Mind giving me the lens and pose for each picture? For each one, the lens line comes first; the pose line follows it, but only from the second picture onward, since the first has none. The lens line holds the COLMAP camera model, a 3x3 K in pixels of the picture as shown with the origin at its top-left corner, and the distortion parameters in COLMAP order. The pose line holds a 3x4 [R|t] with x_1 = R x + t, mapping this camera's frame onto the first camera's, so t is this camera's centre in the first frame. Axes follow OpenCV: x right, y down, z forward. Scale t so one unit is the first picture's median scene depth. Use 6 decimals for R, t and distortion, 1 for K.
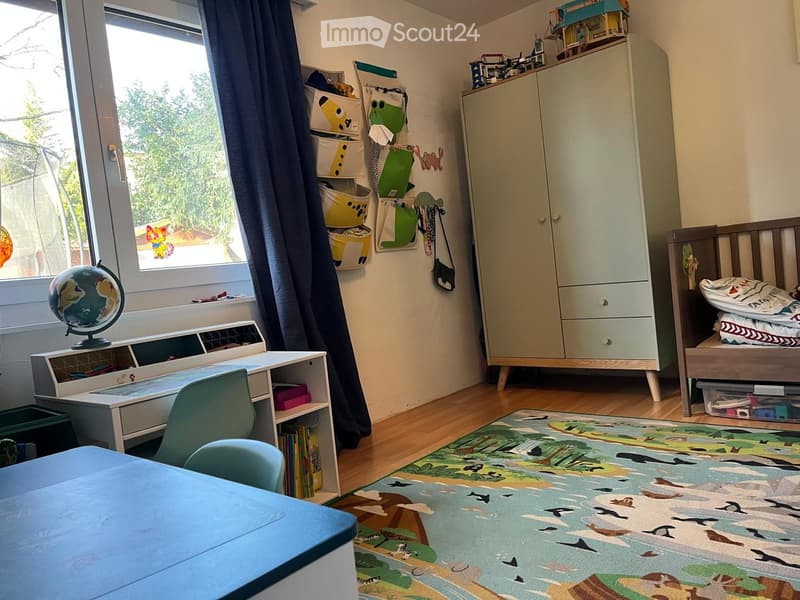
lens RADIAL K [[595.7, 0, 402.0], [0, 595.7, 302.6], [0, 0, 1]] dist [0.027305, -0.025576]
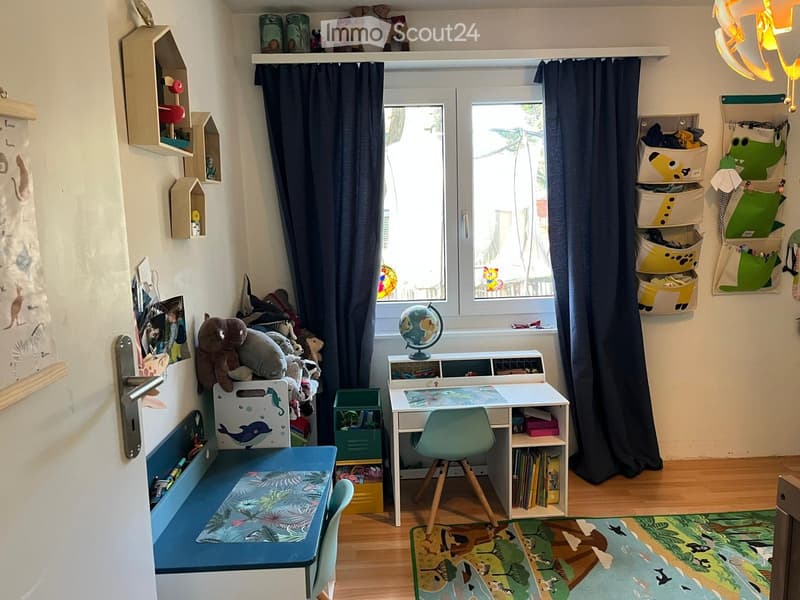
lens RADIAL K [[595.7, 0, 399.8], [0, 595.7, 297.0], [0, 0, 1]] dist [0.027305, -0.025576]
pose [[0.679068, 0.175380, -0.712817, 0.387903], [-0.088453, 0.983515, 0.157717, -0.239589], [0.728727, -0.044050, 0.683386, -0.059018]]
